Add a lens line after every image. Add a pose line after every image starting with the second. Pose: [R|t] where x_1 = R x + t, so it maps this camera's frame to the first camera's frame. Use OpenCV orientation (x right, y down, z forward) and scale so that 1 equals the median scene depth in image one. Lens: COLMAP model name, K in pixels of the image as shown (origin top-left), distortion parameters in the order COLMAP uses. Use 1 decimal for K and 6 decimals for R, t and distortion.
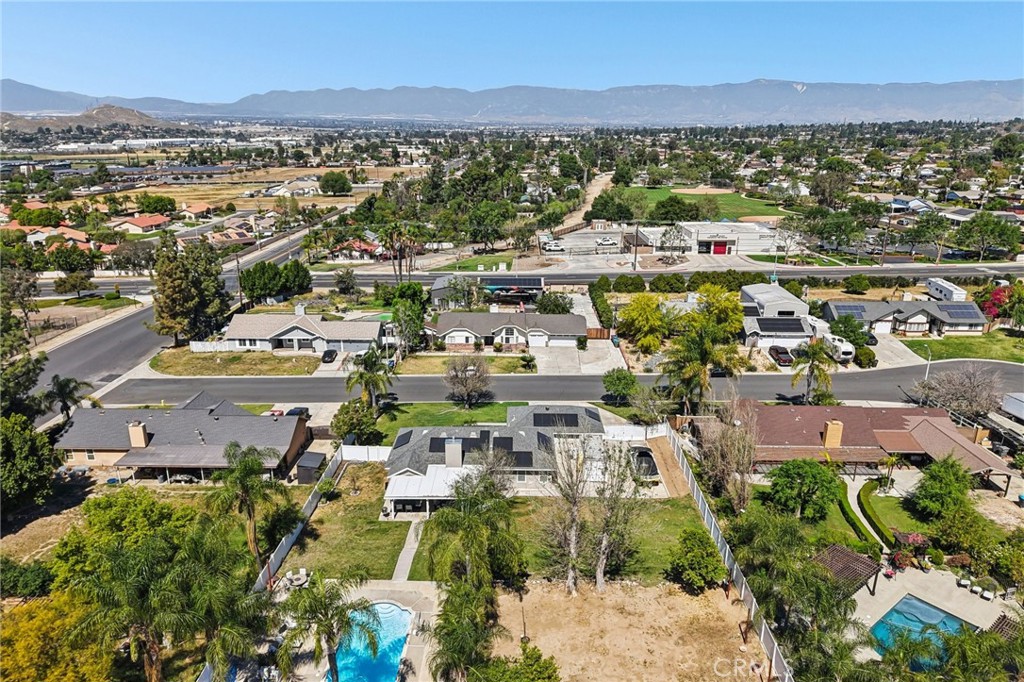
lens RADIAL K [[684.6, 0, 515.2], [0, 684.6, 347.5], [0, 0, 1]] dist [0.030232, -0.033086]
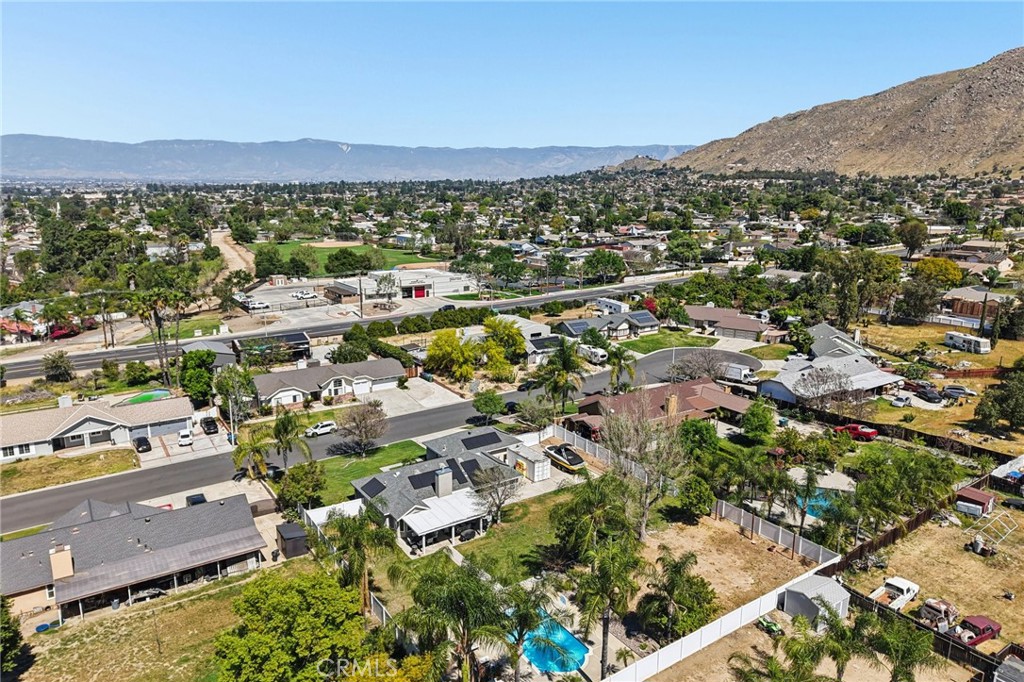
lens RADIAL K [[684.6, 0, 517.7], [0, 684.6, 333.2], [0, 0, 1]] dist [0.030232, -0.033086]
pose [[0.818455, -0.118777, 0.562160, -0.321514], [0.171890, 0.984207, -0.042306, -0.006620], [-0.548257, 0.131255, 0.825946, 0.004828]]
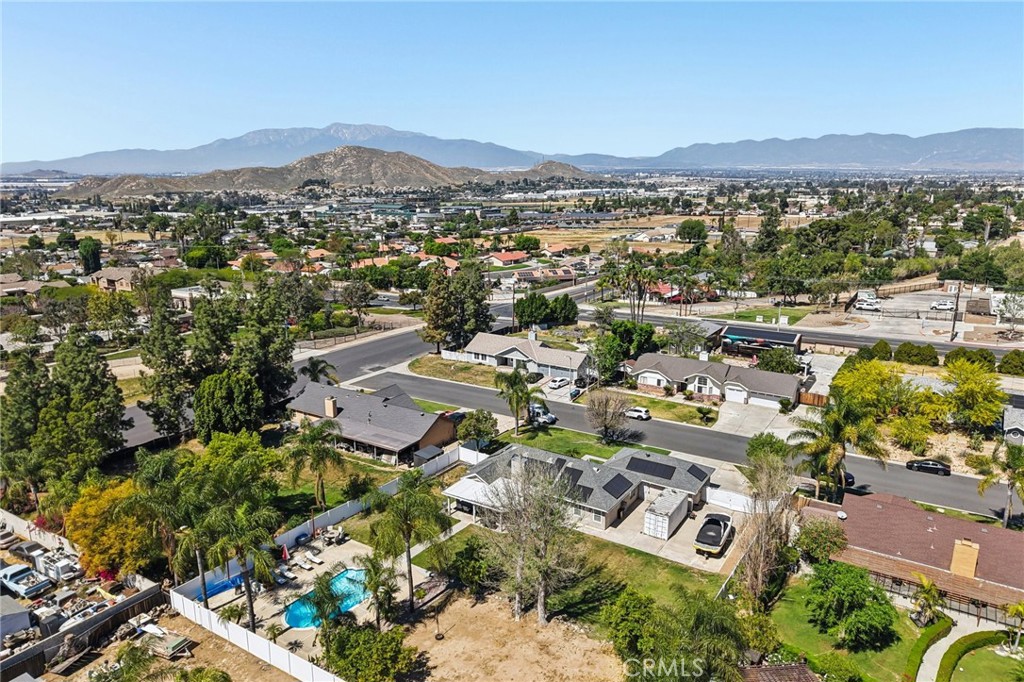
lens RADIAL K [[684.6, 0, 515.6], [0, 684.6, 347.7], [0, 0, 1]] dist [0.030232, -0.033086]
pose [[0.841119, 0.122199, -0.526864, 0.249246], [-0.157717, 0.987221, -0.022816, -0.005336], [0.517343, 0.102286, 0.849643, 0.042376]]
